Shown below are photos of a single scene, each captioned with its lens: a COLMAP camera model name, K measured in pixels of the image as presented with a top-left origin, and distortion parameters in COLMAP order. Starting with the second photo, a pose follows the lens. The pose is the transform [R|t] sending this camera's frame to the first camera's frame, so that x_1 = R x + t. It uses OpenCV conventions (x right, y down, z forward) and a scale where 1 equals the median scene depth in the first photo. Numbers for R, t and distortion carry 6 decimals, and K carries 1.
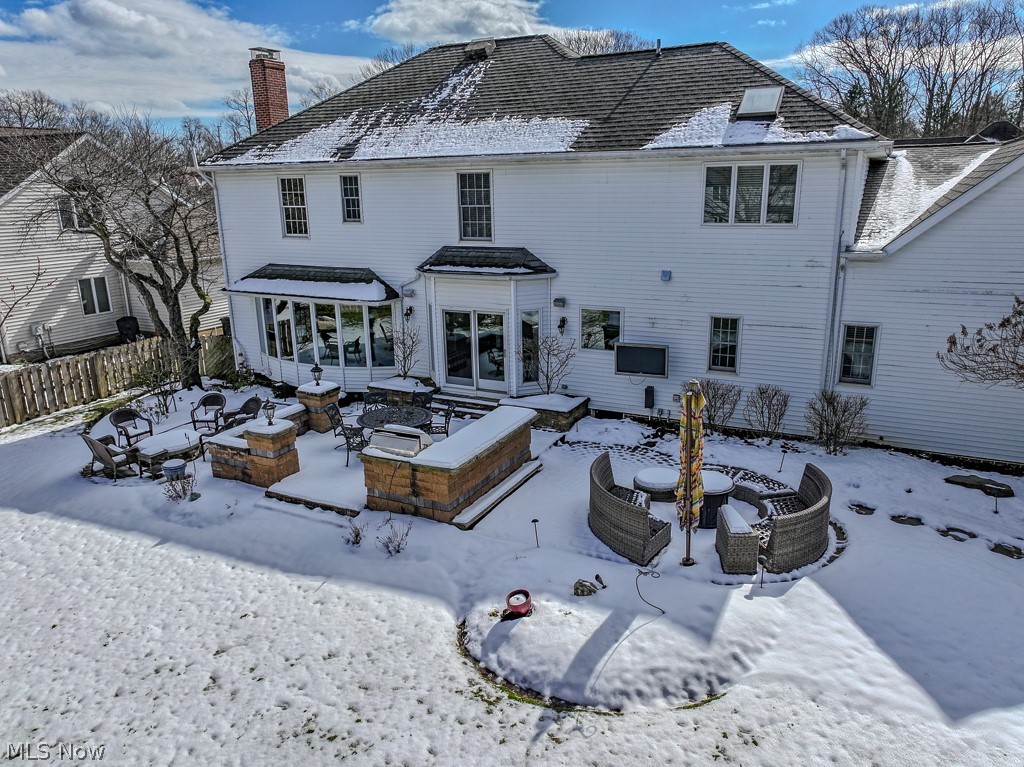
lens RADIAL K [[721.1, 0, 512.0], [0, 721.1, 383.5], [0, 0, 1]] dist [0.005090, 0.005907]
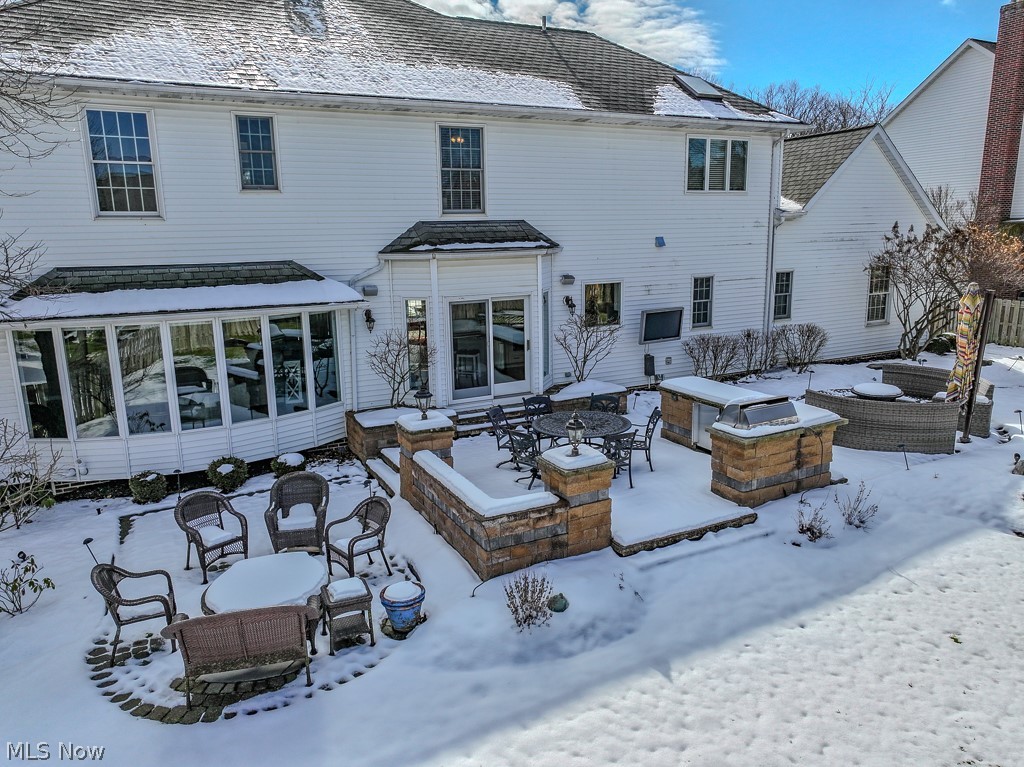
lens RADIAL K [[721.1, 0, 512.0], [0, 721.1, 383.5], [0, 0, 1]] dist [0.005090, 0.005907]
pose [[0.593137, -0.162381, 0.788556, -0.750059], [0.223710, 0.974120, 0.032323, -0.032369], [-0.773397, 0.157236, 0.614113, 0.553889]]
